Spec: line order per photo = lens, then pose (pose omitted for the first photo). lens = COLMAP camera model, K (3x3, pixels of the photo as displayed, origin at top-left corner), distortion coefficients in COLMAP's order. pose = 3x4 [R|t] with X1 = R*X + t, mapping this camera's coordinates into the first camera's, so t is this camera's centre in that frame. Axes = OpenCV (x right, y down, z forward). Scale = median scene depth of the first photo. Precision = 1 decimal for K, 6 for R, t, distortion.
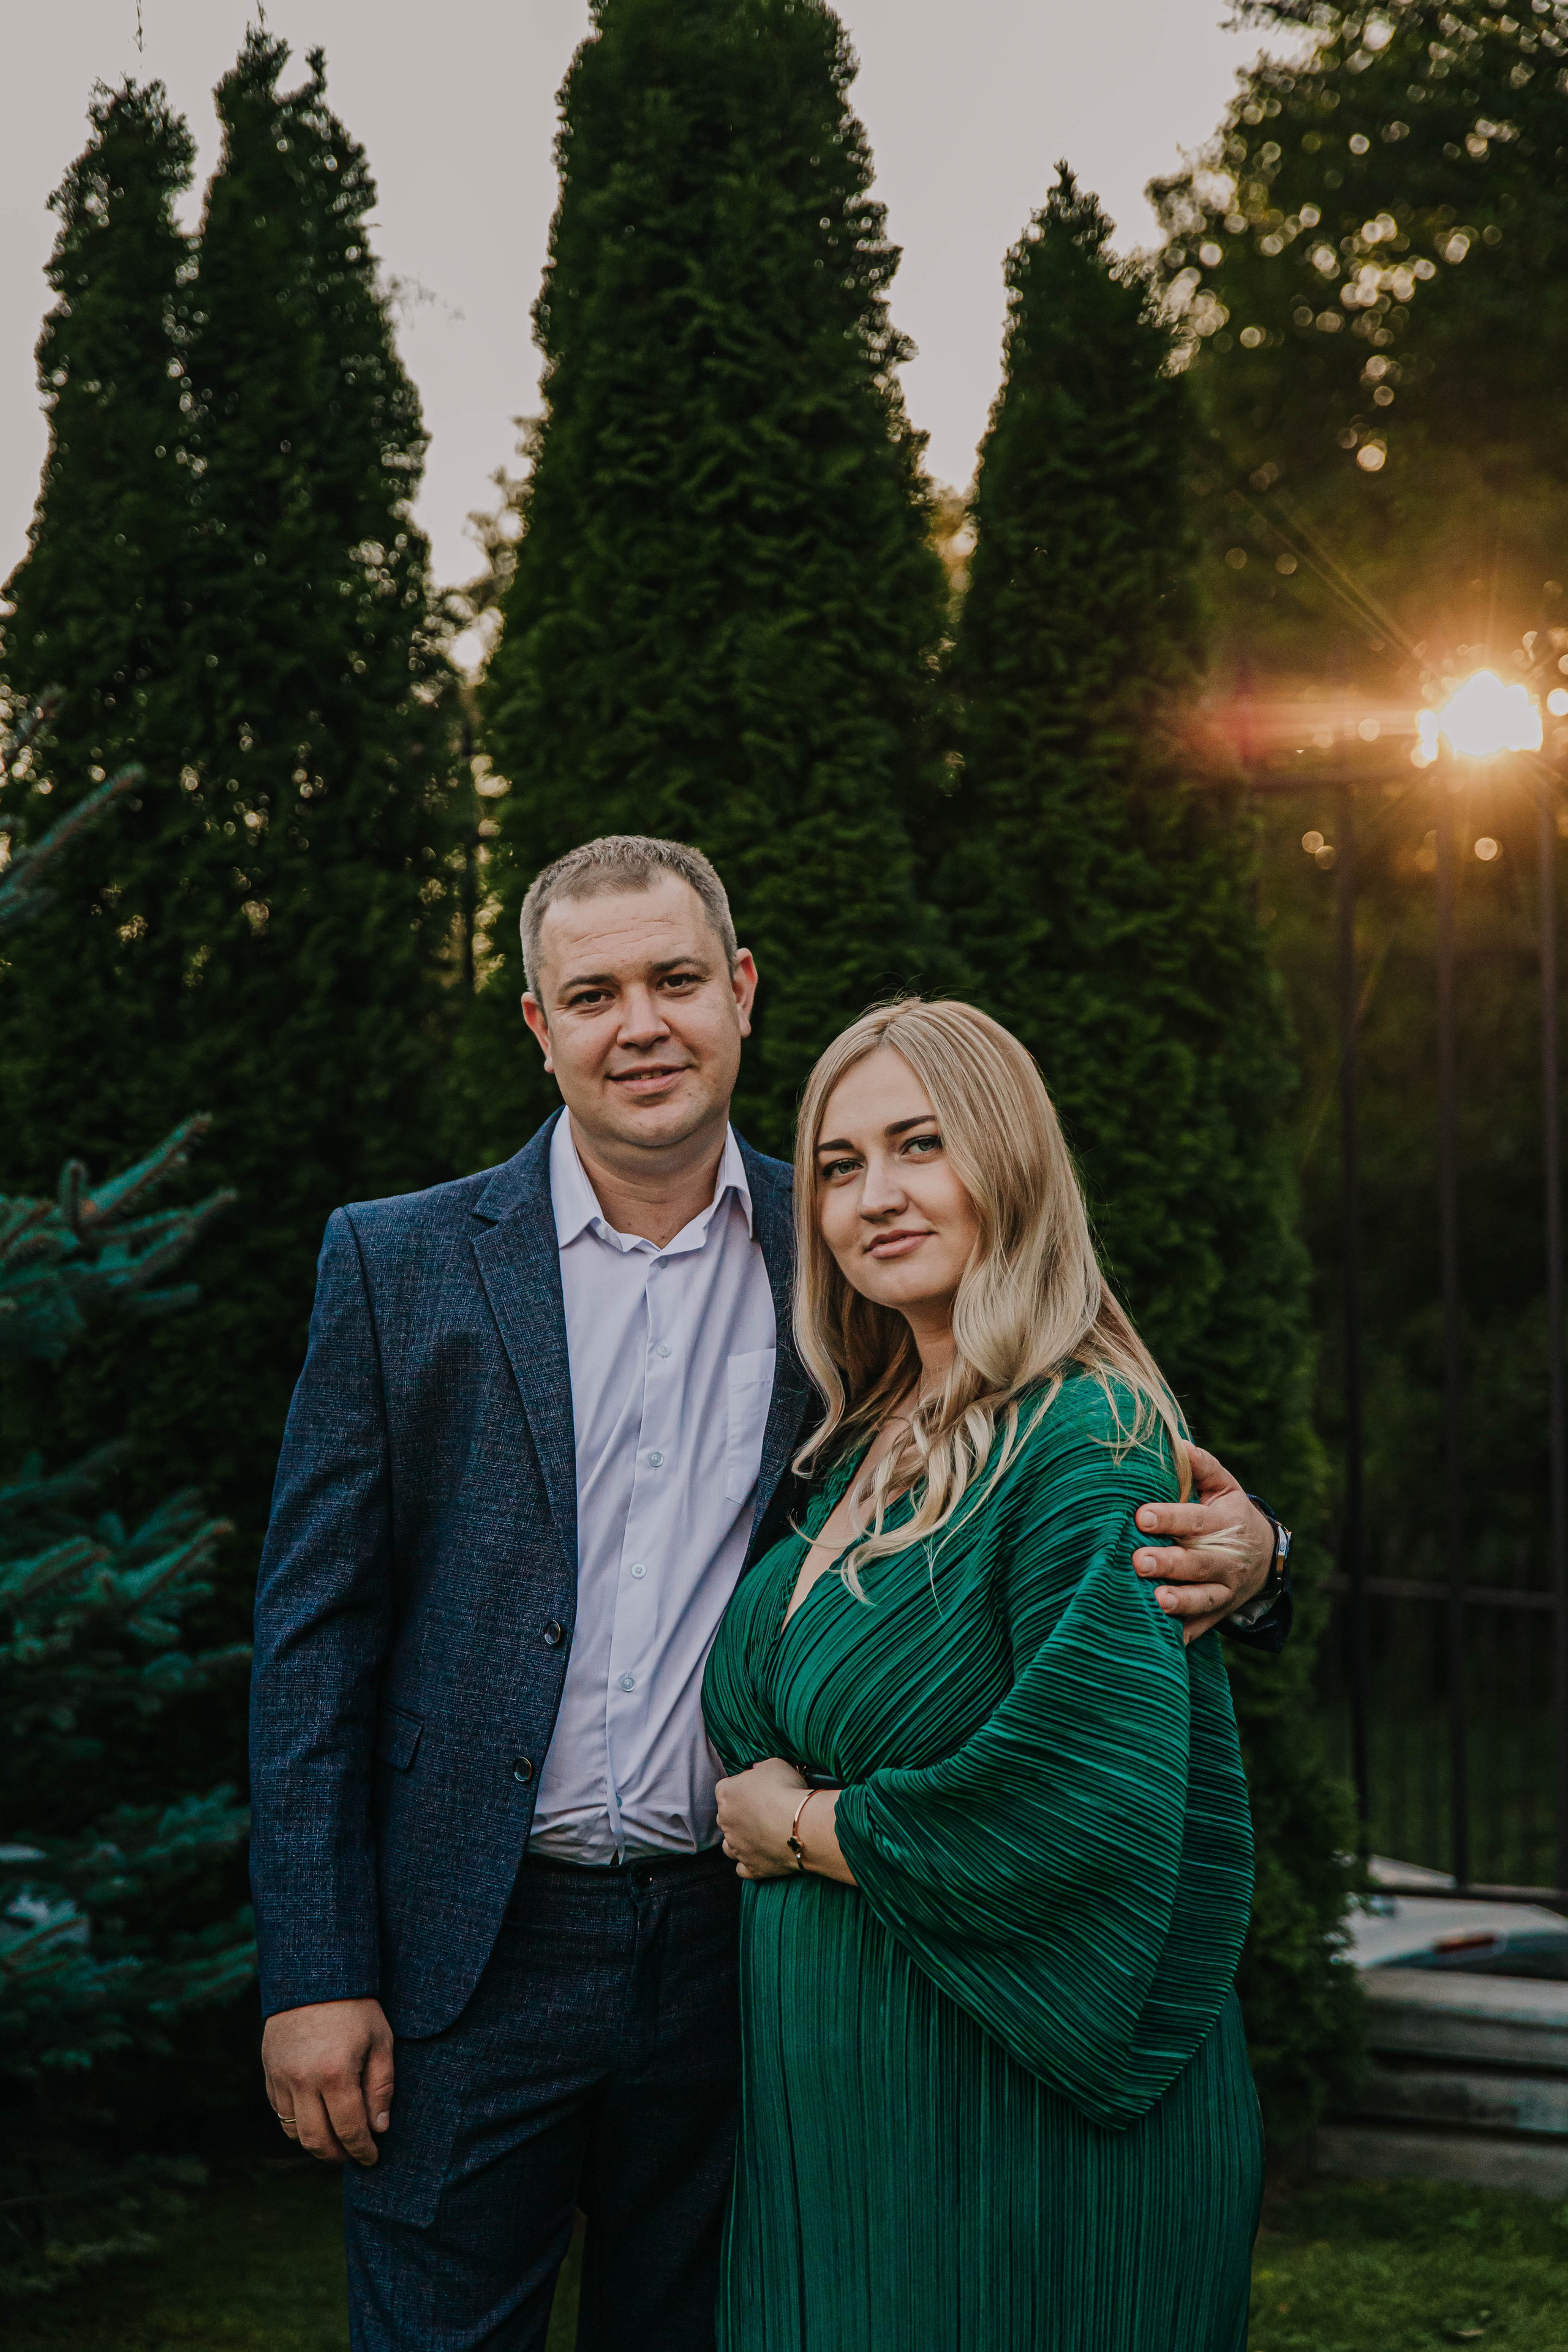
lens RADIAL K [[3819.0, 0, 793.2], [0, 3819.0, 1176.4], [0, 0, 1]] dist [-0.003078, -0.120473]
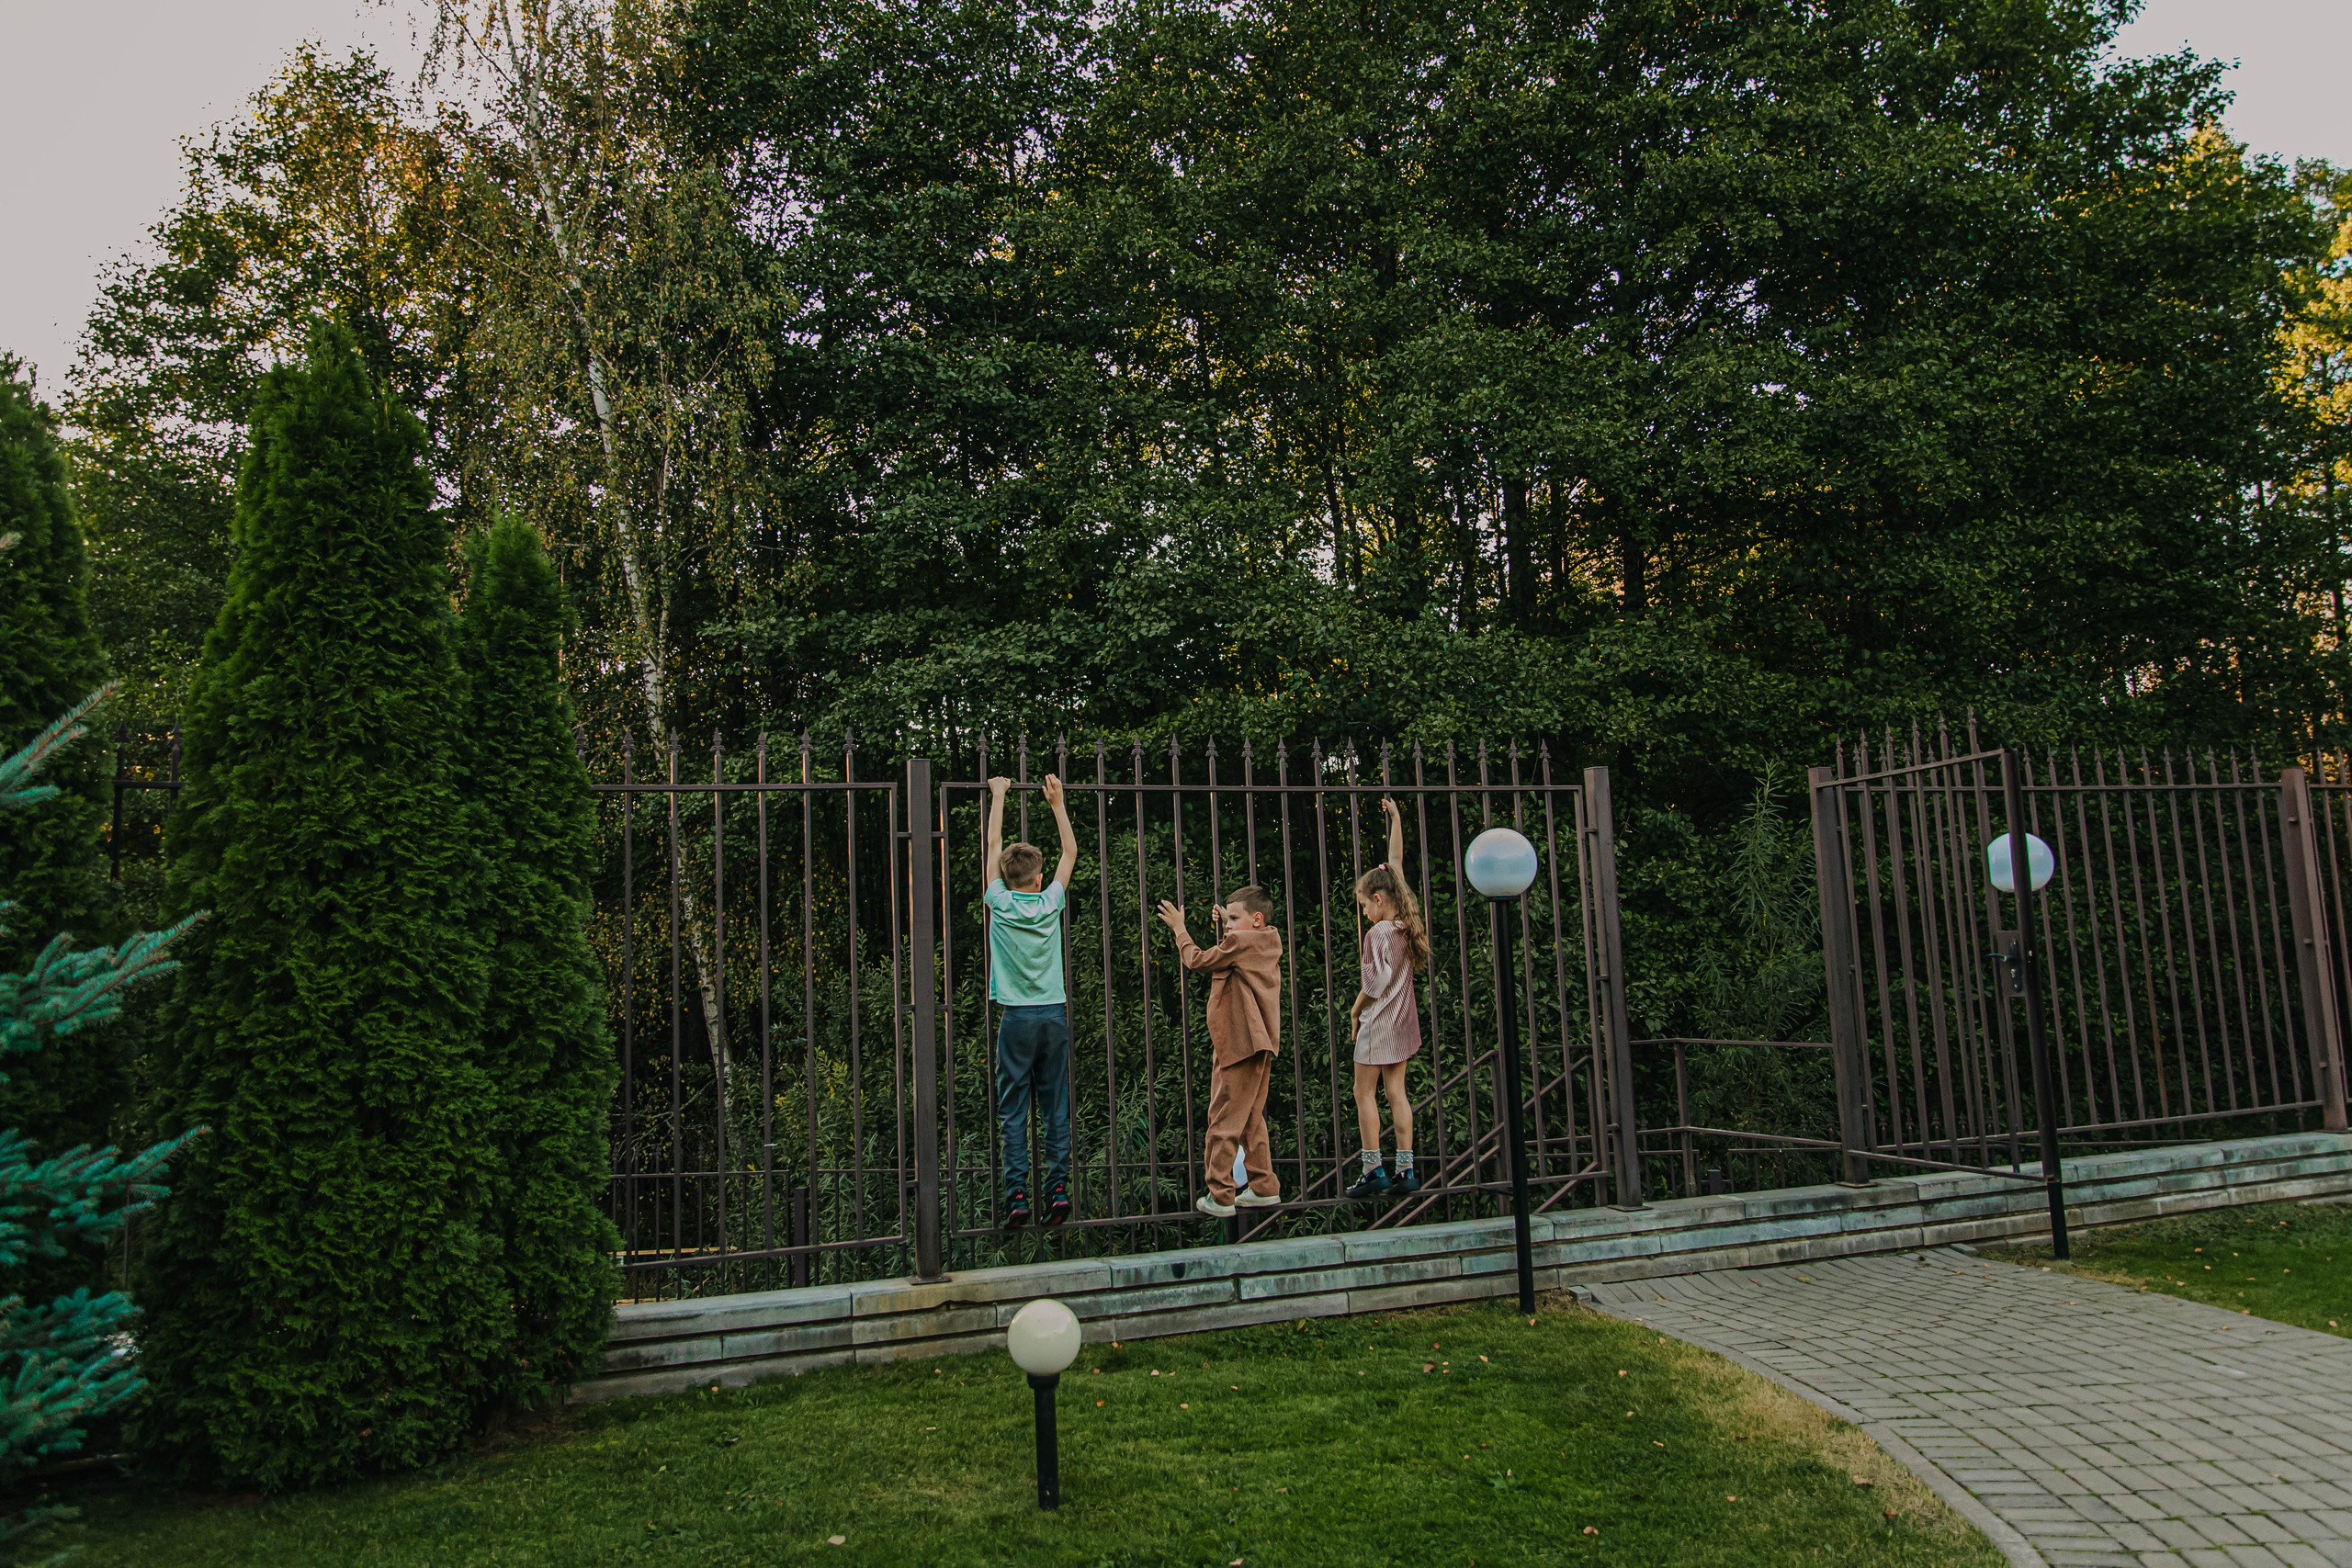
lens RADIAL K [[1570.4, 0, 1167.8], [0, 1570.4, 792.2], [0, 0, 1]] dist [-0.002859, -0.002261]
pose [[0.674967, 0.079328, 0.733571, -0.351276], [0.016203, 0.992370, -0.122223, 0.024320], [-0.737670, 0.094383, 0.668532, 0.097882]]
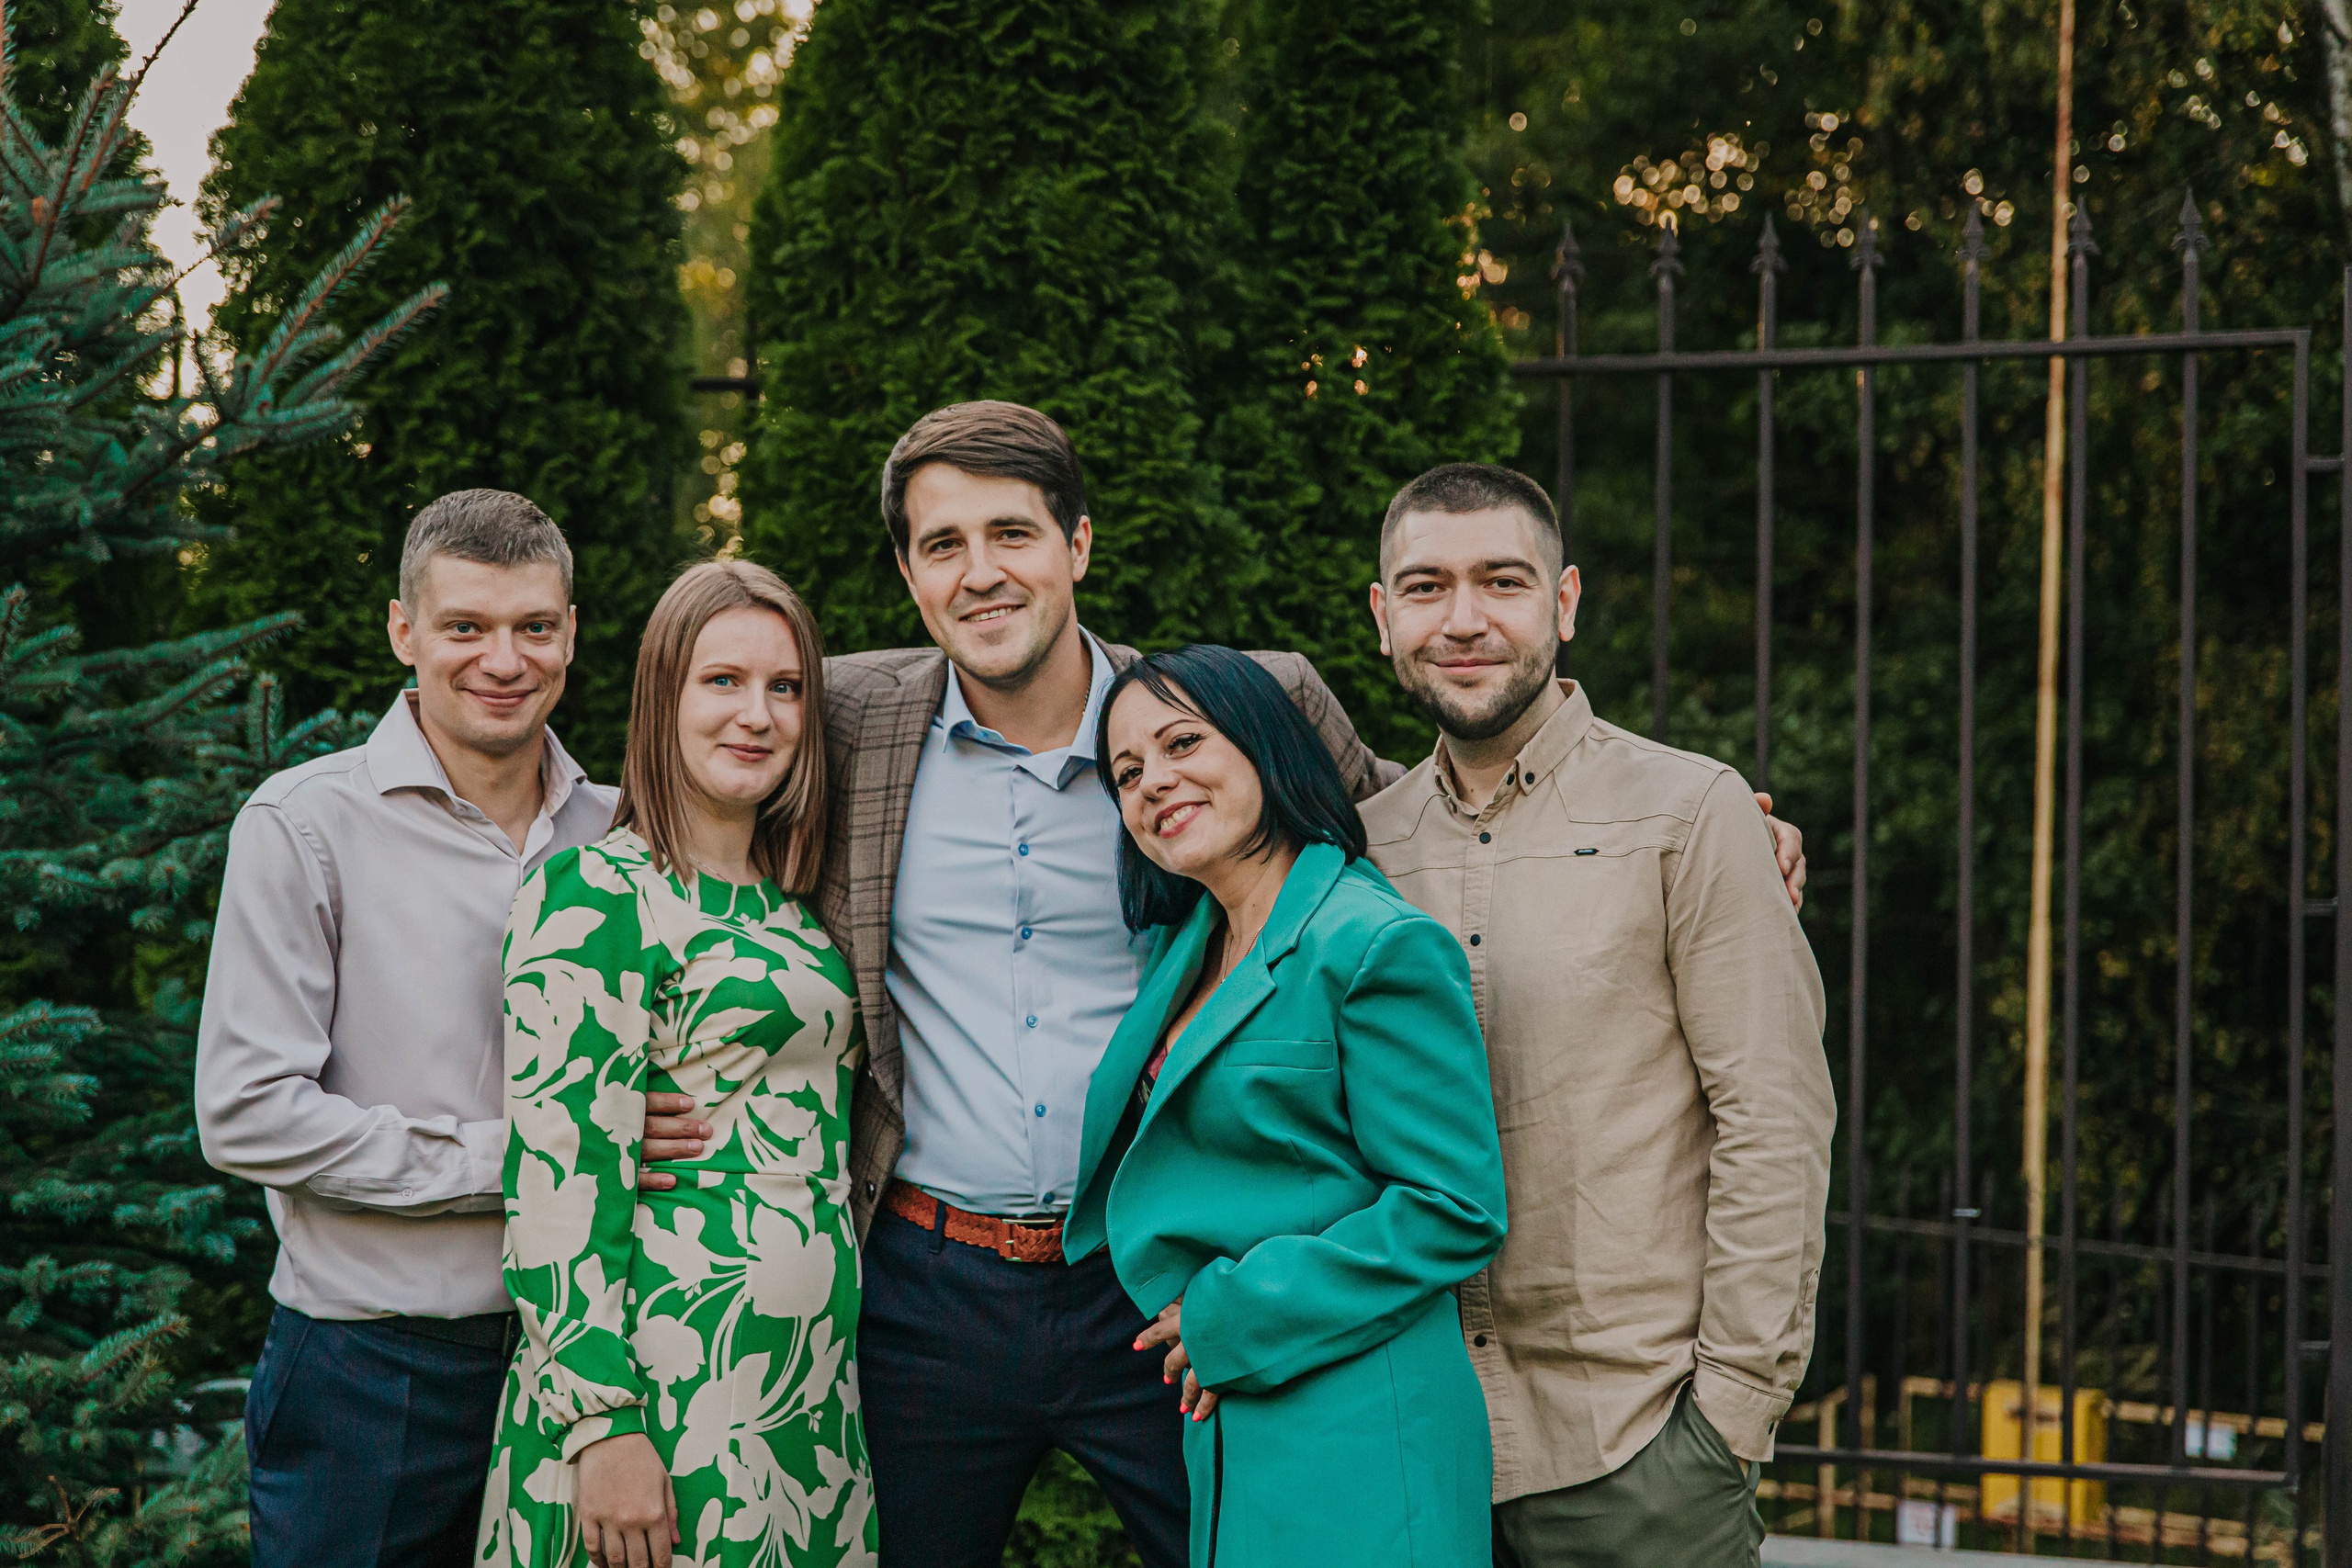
lens RADIAL K [[3728.1, 0, 1176.0], [0, 3728.1, 784.0], [0, 0, 1]] dist [-0.009838, -0.081462]
pose [[0.988987, 0.035114, 0.143779, -0.111493], [-0.035608, 0.999365, 0.000860, 0.013056], [-0.143657, -0.005970, 0.989610, 0.019033]]
